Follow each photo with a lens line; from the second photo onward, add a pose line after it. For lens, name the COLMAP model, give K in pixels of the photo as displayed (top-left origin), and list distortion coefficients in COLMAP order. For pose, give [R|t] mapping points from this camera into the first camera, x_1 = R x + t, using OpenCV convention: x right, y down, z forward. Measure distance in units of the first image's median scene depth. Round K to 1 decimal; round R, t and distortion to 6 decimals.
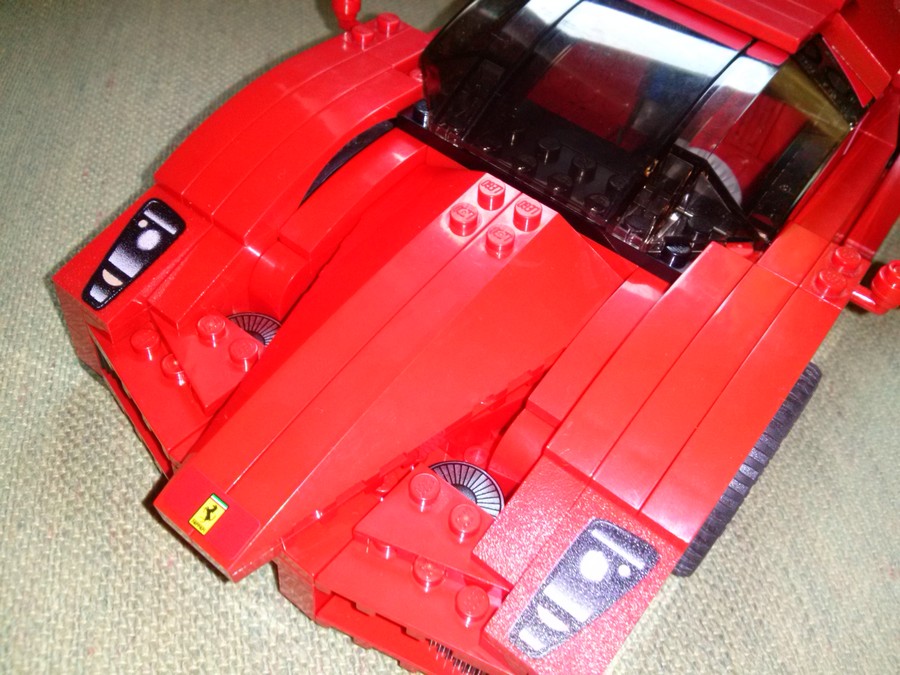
lens RADIAL K [[766.1, 0, 450.0], [0, 766.1, 337.5], [0, 0, 1]] dist [-0.001825, -0.003316]
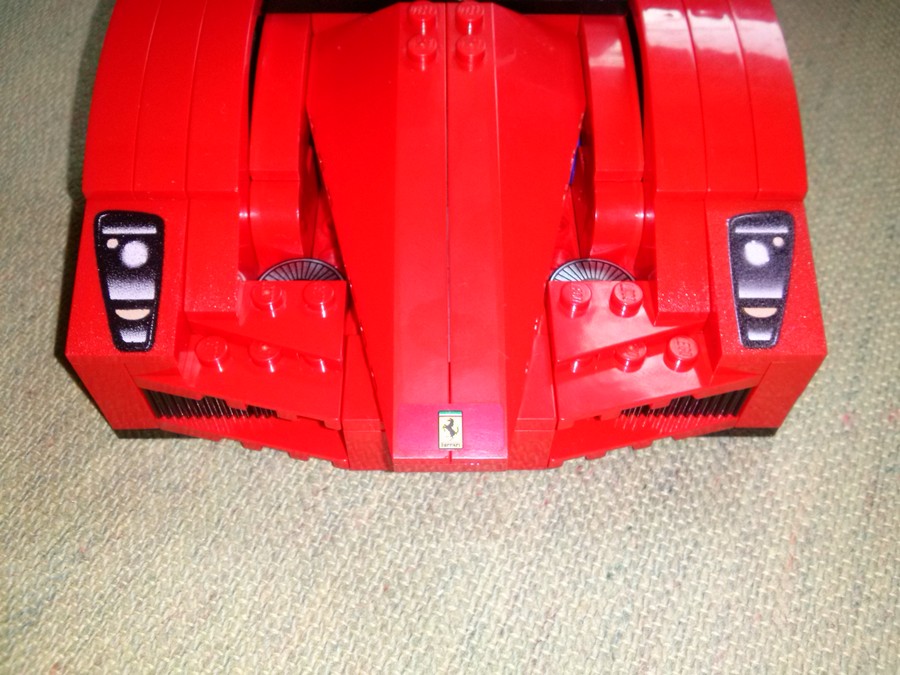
lens RADIAL K [[766.1, 0, 450.0], [0, 766.1, 337.5], [0, 0, 1]] dist [-0.001825, -0.003316]
pose [[0.781698, -0.567932, 0.257685, -0.406713], [0.525156, 0.822286, 0.219219, -0.057444], [-0.336392, -0.036038, 0.941032, 0.097210]]
